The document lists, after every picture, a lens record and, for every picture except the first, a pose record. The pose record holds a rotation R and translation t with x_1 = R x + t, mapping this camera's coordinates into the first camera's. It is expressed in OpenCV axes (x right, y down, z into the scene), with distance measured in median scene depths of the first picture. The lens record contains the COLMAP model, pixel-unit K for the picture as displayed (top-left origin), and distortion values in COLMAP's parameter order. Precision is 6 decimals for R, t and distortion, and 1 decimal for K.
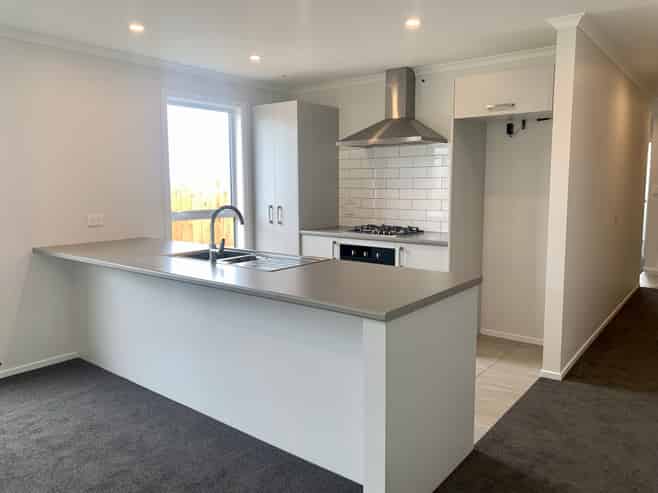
lens RADIAL K [[500.3, 0, 329.0], [0, 500.3, 246.5], [0, 0, 1]] dist [-0.001830, 0.000699]
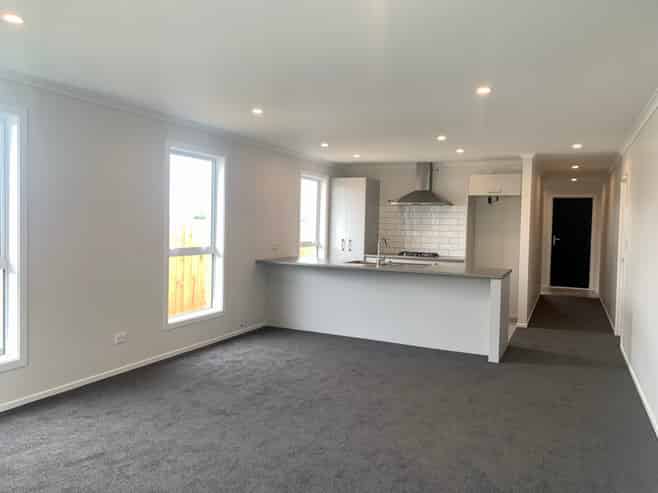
lens RADIAL K [[514.0, 0, 329.0], [0, 514.0, 246.5], [0, 0, 1]] dist [0.128718, 0.000311]
pose [[0.971232, 0.012527, 0.237805, -0.593690], [0.005446, 0.997186, -0.074774, 0.070041], [-0.238072, 0.073918, 0.968431, -0.638832]]
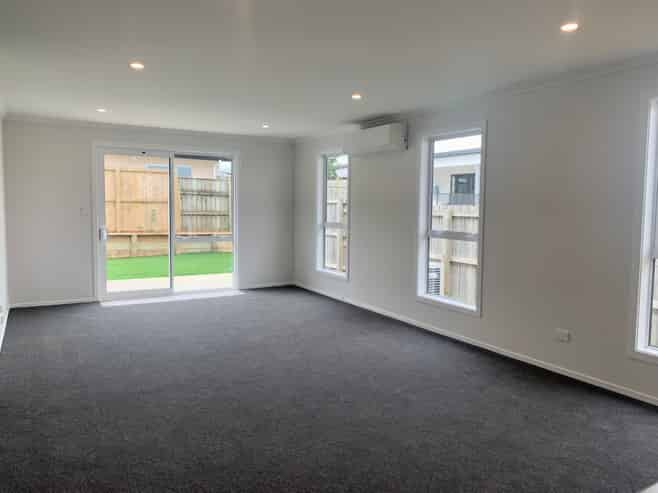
lens RADIAL K [[500.3, 0, 329.0], [0, 500.3, 246.5], [0, 0, 1]] dist [-0.001830, 0.000699]
pose [[-0.373793, 0.075288, -0.924452, 0.517299], [-0.119137, 0.984546, 0.128354, -0.095664], [0.919829, 0.158114, -0.359047, 0.742031]]
